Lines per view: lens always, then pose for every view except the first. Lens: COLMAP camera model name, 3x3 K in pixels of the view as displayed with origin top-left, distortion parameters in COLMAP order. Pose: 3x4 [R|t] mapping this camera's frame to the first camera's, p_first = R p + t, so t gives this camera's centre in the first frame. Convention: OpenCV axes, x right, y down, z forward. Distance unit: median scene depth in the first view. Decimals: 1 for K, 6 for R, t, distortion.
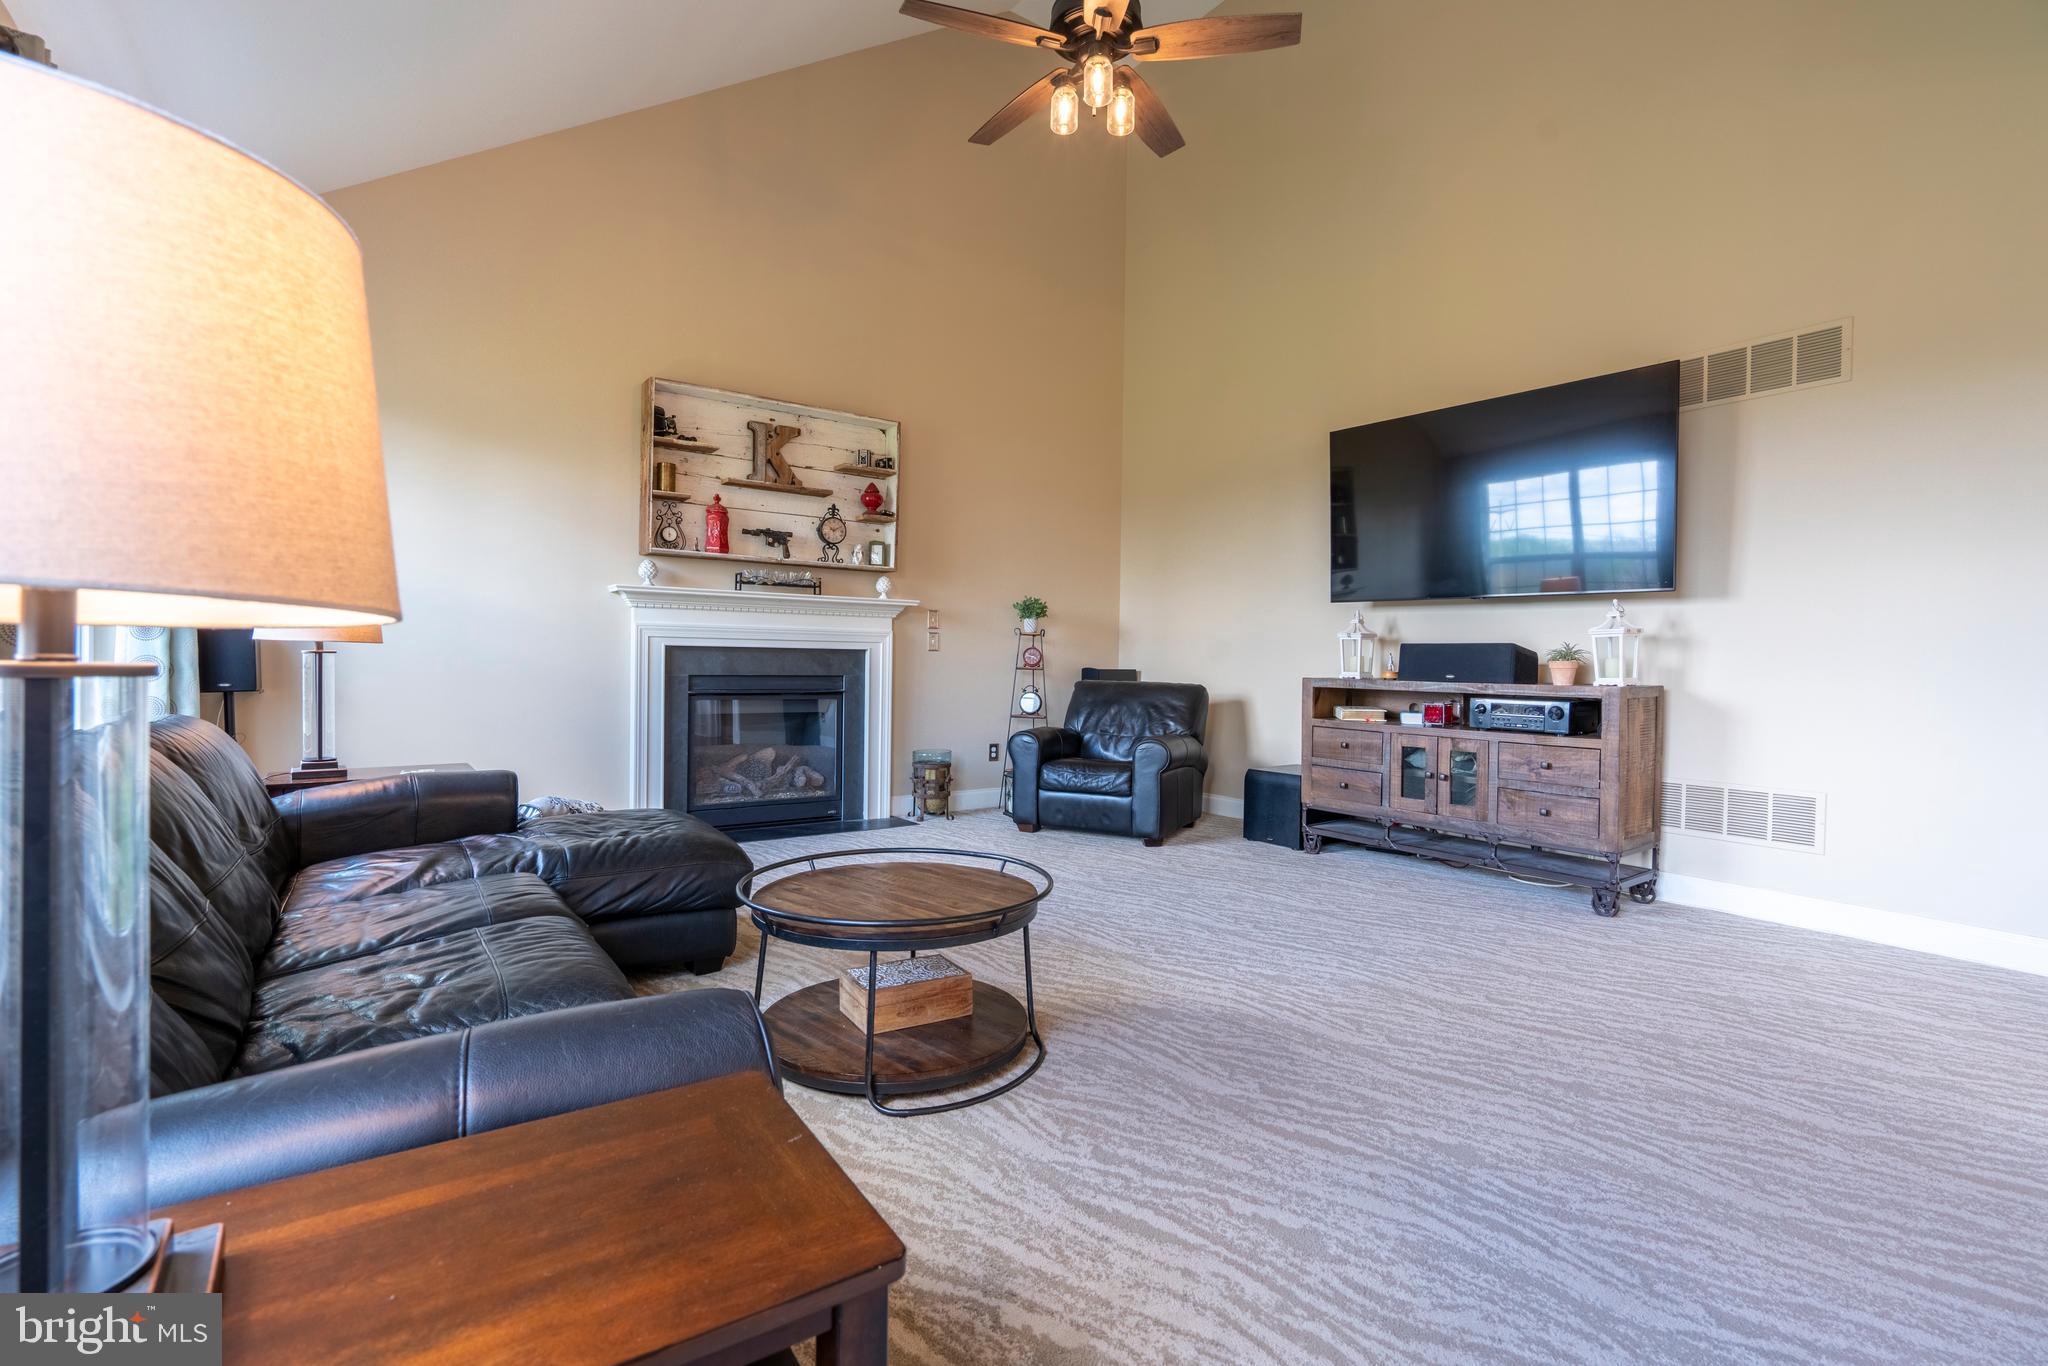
lens RADIAL K [[929.5, 0, 1014.5], [0, 929.5, 667.7], [0, 0, 1]] dist [-0.004846, 0.001041]
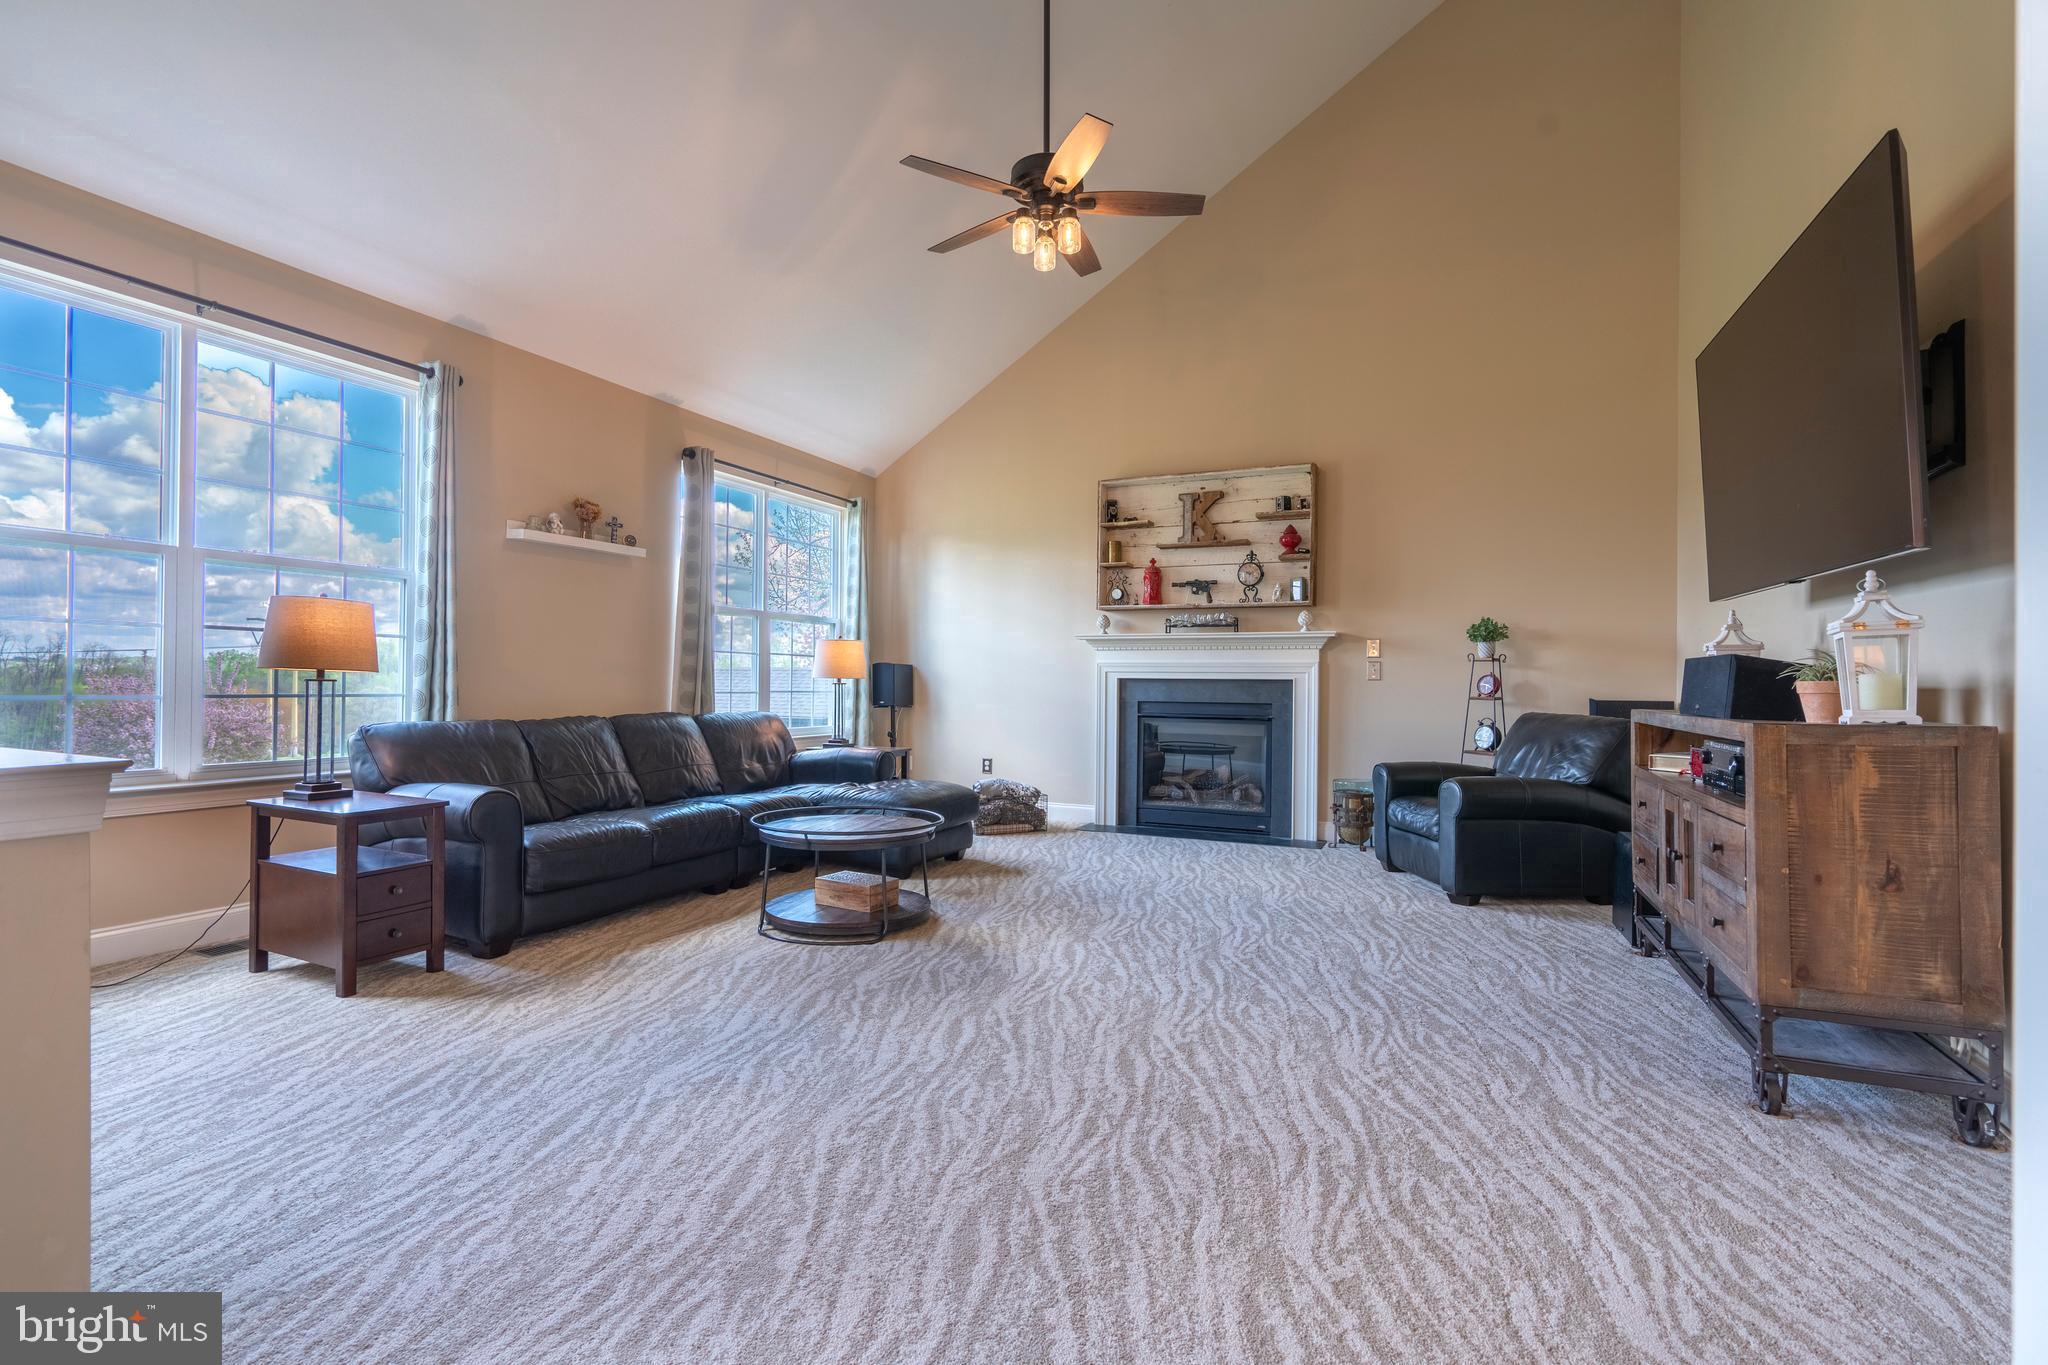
lens RADIAL K [[929.5, 0, 1002.6], [0, 929.5, 673.3], [0, 0, 1]] dist [-0.004846, 0.001041]
pose [[0.492097, -0.017380, -0.870367, 0.657341], [-0.009879, 0.999625, -0.025547, 0.004398], [0.870484, 0.021170, 0.491741, 0.193762]]
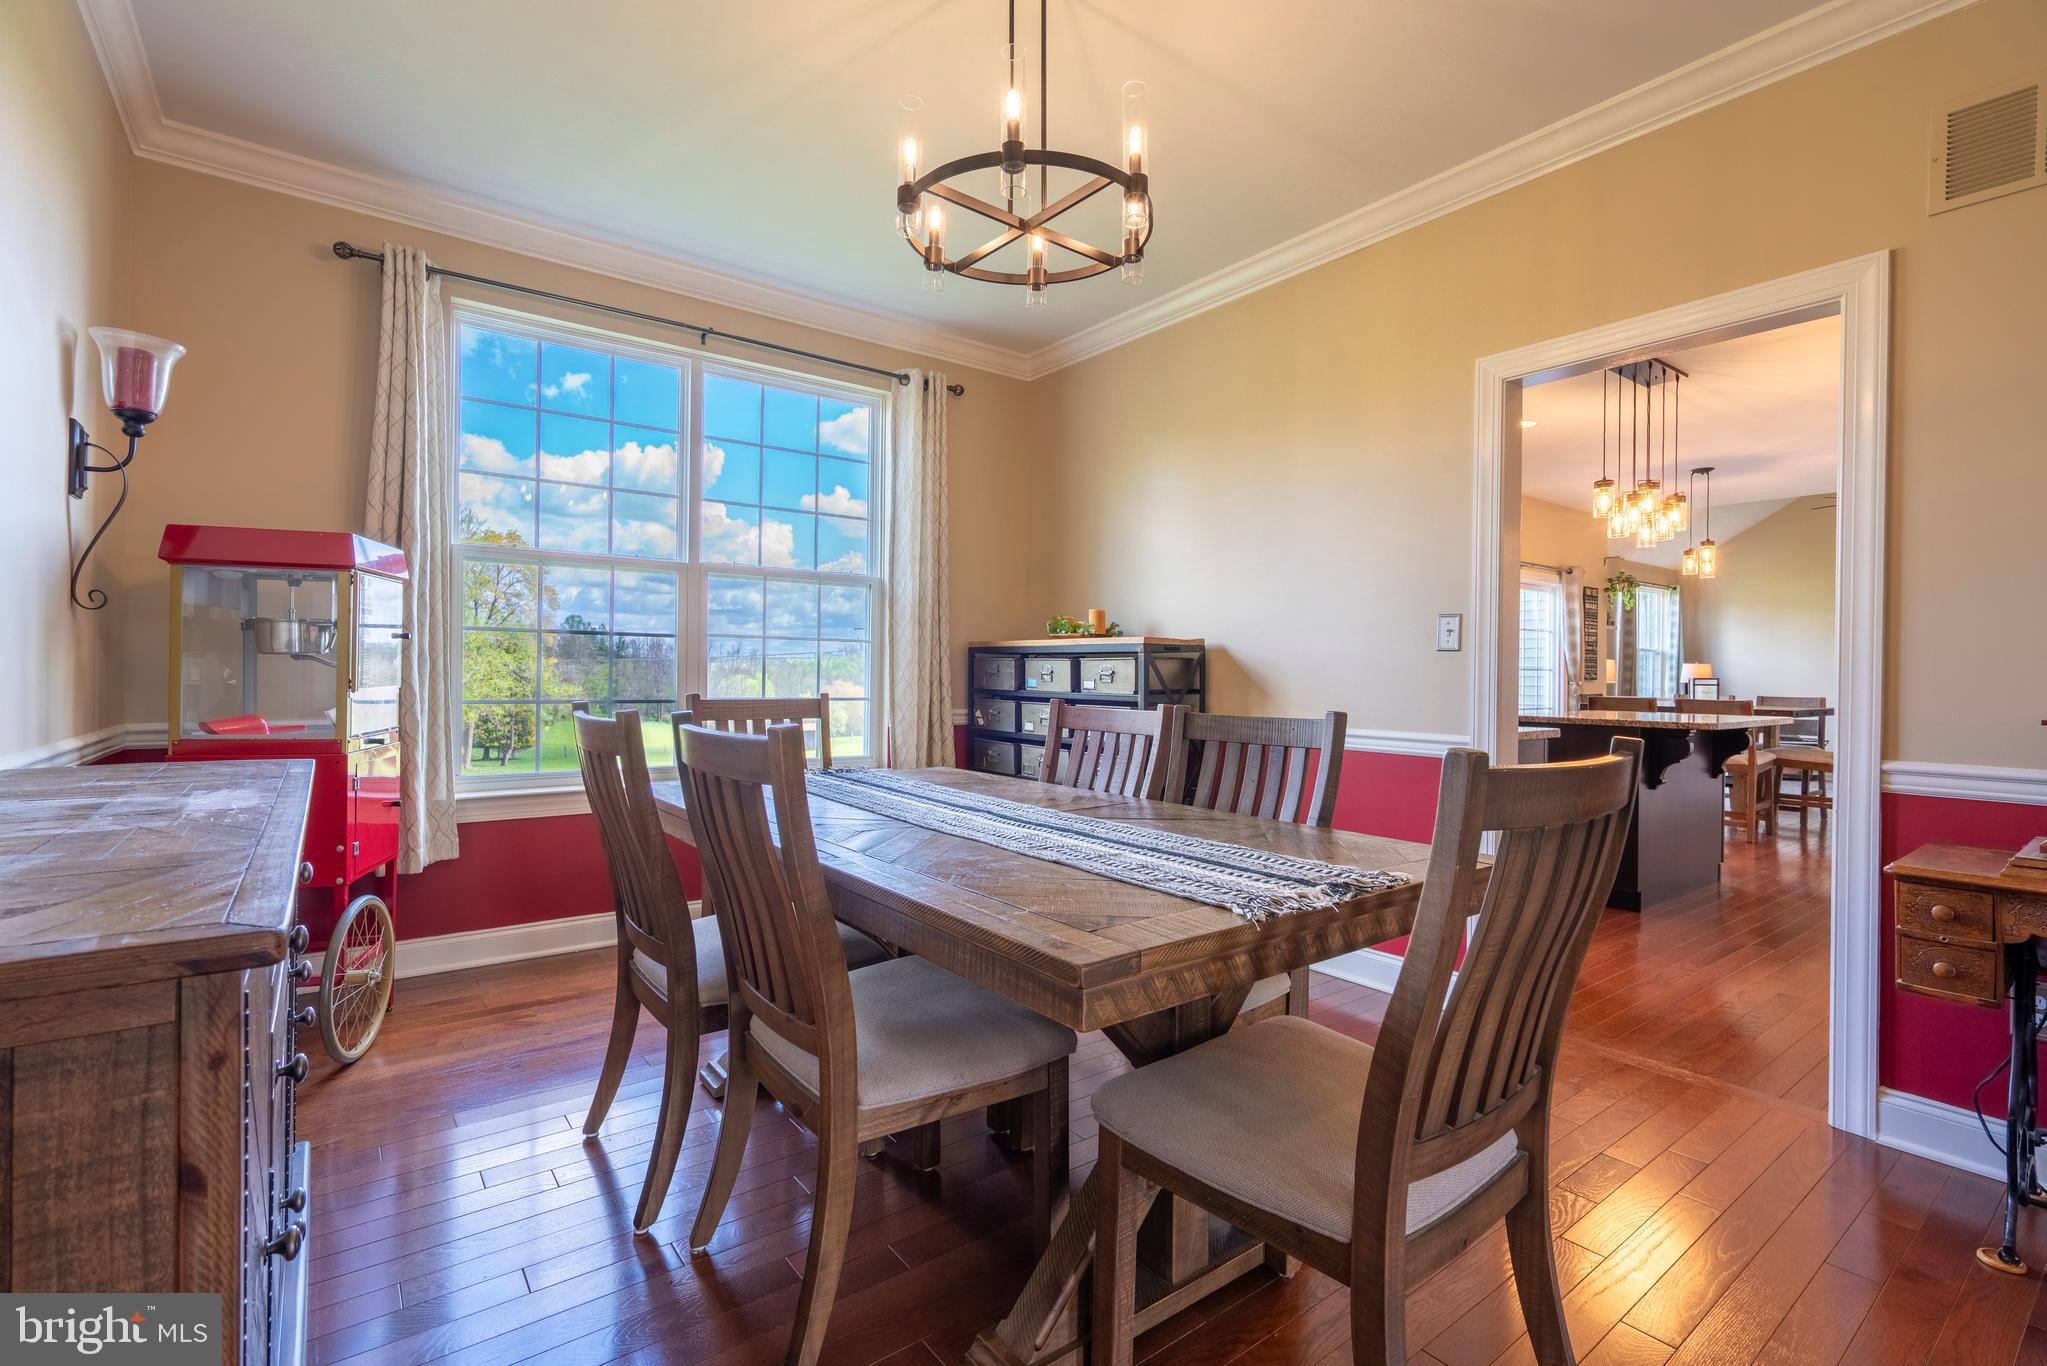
lens RADIAL K [[929.1, 0, 1011.5], [0, 929.1, 672.7], [0, 0, 1]] dist [-0.004846, 0.001041]
pose [[0.035873, -0.017457, -0.999204, 1.778187], [-0.016905, 0.999694, -0.018072, 0.027050], [0.999213, 0.017540, 0.035567, -1.178342]]
